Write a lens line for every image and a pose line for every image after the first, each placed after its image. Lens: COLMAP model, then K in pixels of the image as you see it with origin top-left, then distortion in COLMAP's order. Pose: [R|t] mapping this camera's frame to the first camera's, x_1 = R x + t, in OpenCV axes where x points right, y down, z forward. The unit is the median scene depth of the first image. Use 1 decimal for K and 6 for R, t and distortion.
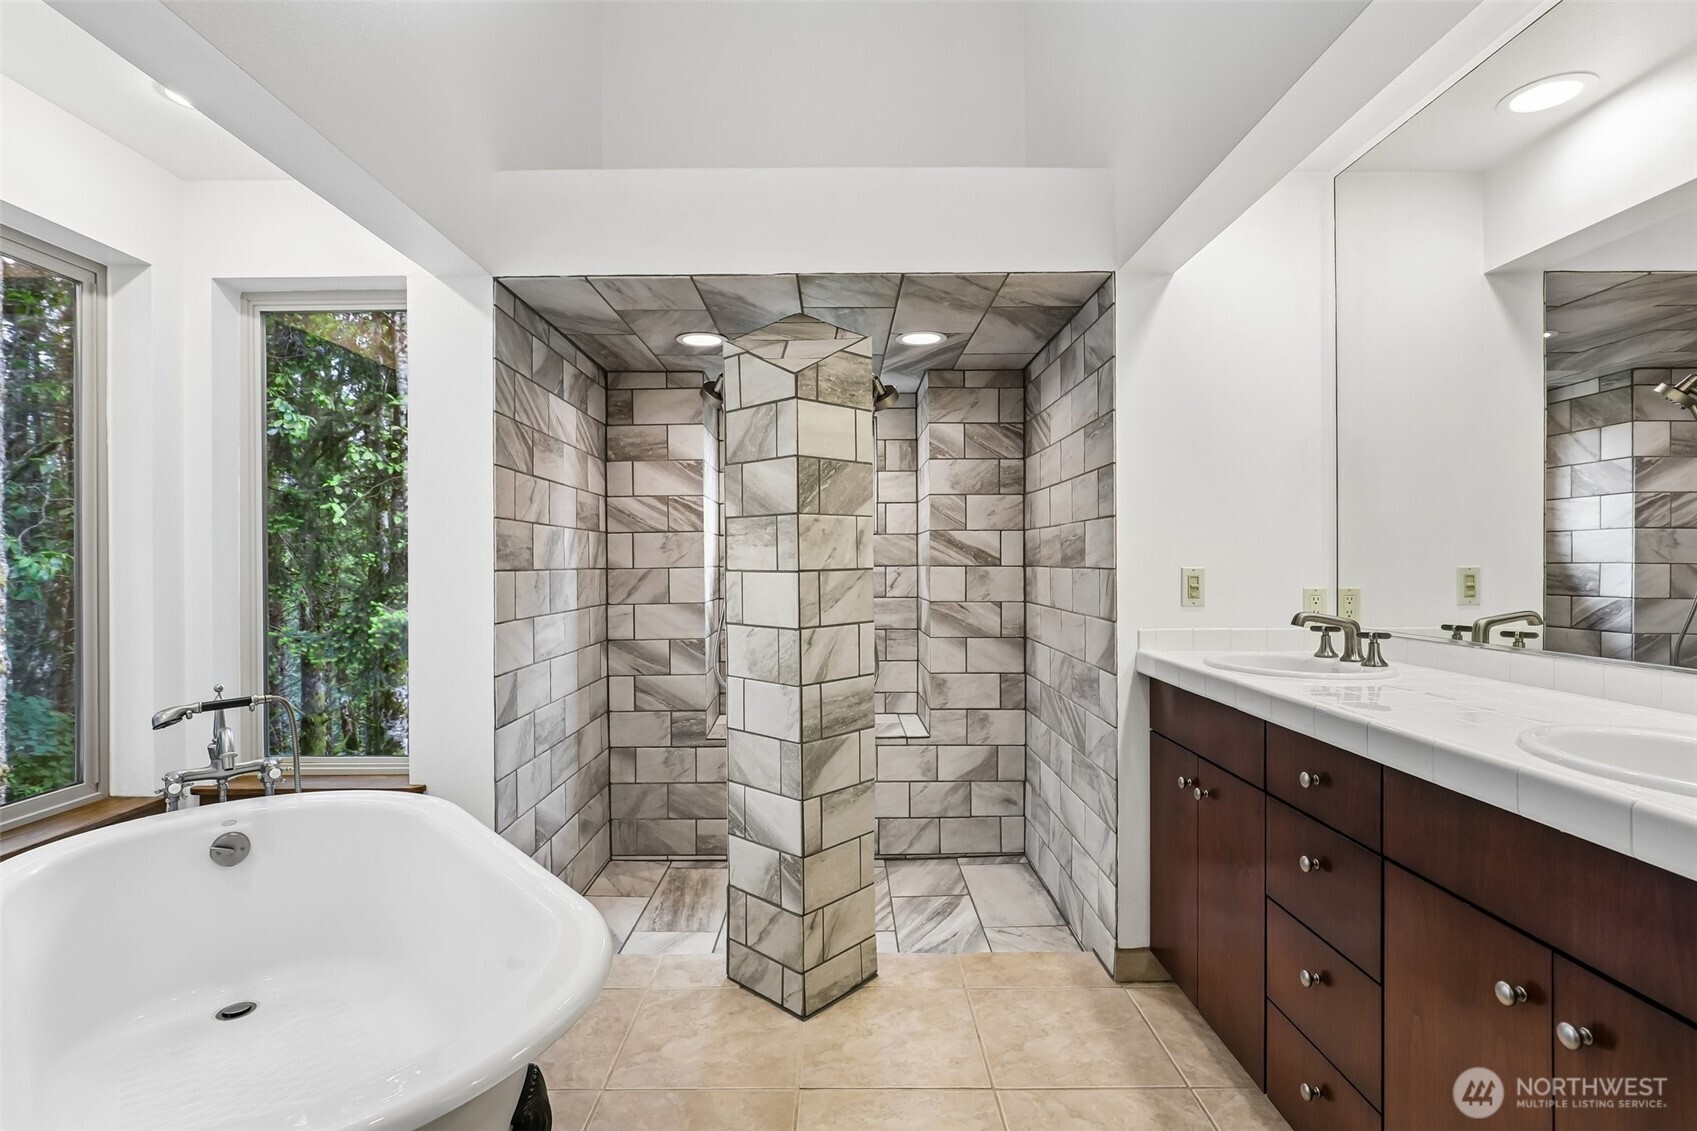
lens RADIAL K [[820.8, 0, 844.5], [0, 820.8, 564.9], [0, 0, 1]] dist [-0.010154, 0.000078]
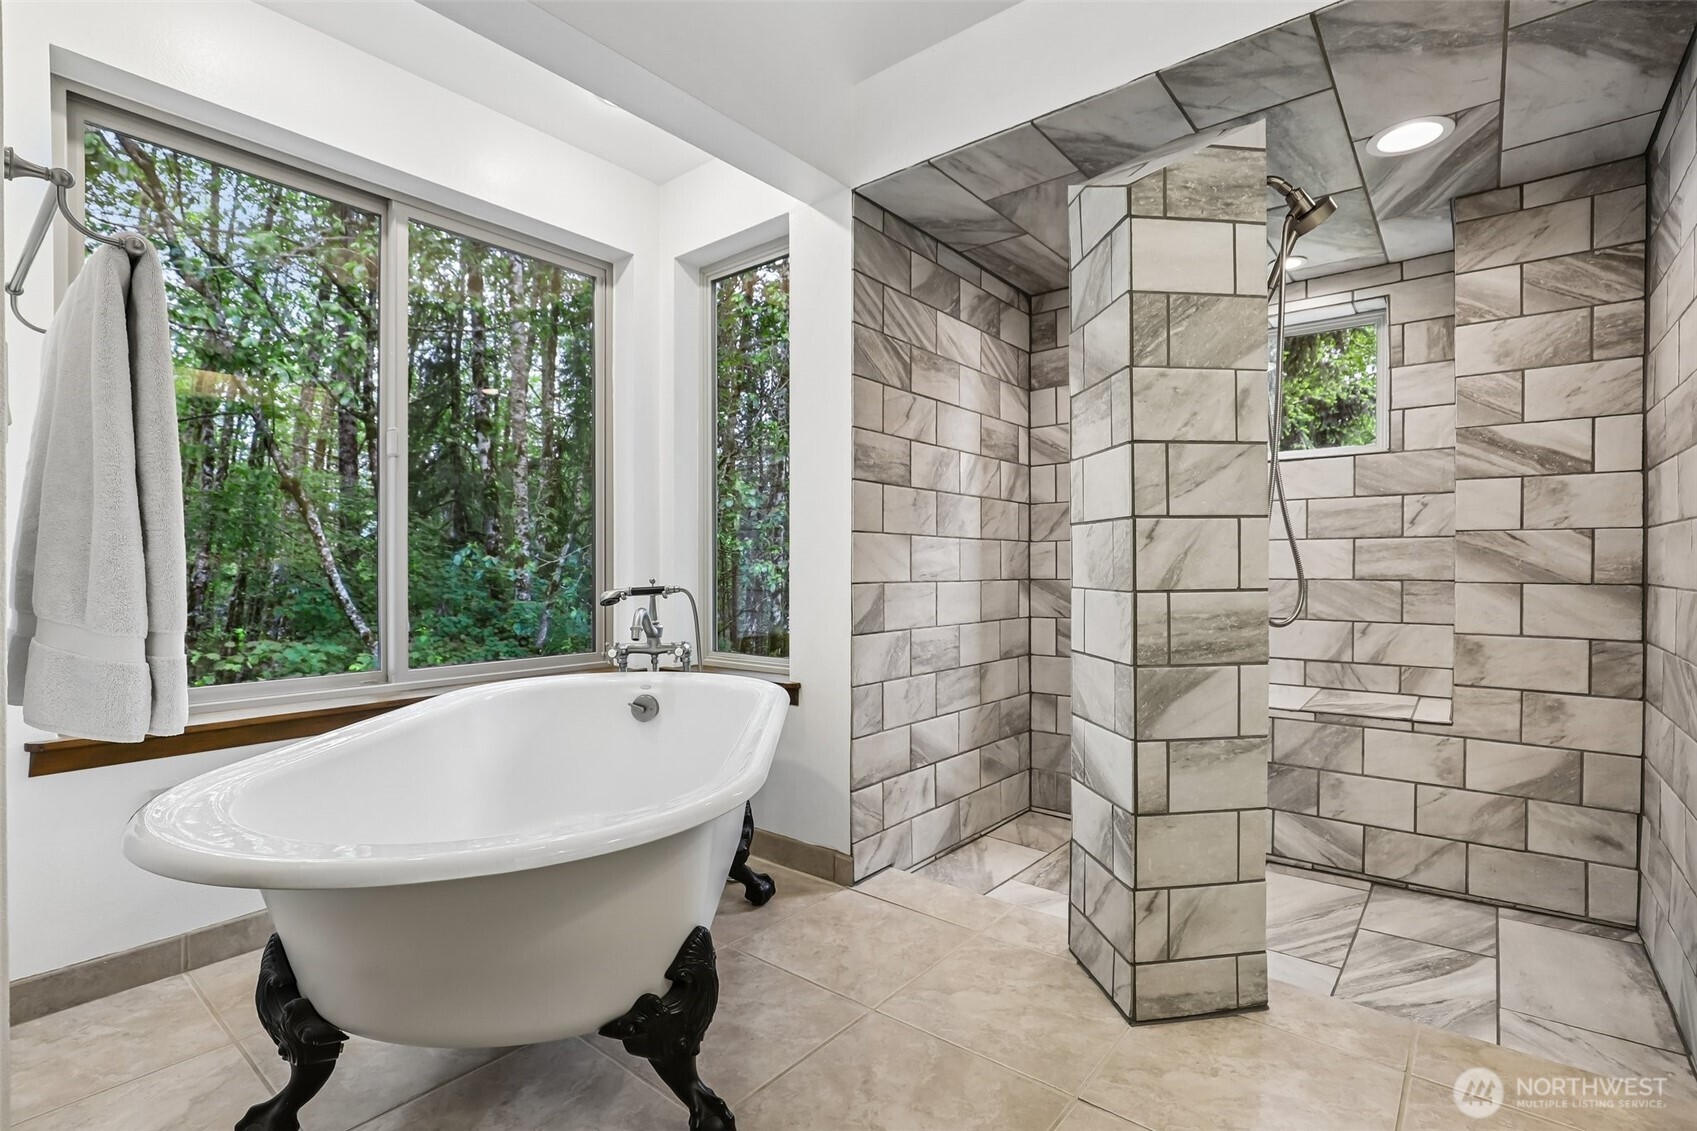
lens RADIAL K [[792.3, 0, 841.9], [0, 792.3, 570.5], [0, 0, 1]] dist [-0.024635, 0.008266]
pose [[0.773521, 0.008508, -0.633713, 0.148699], [-0.003143, 0.999949, 0.009590, 0.089371], [0.633763, -0.005426, 0.773509, 0.188002]]
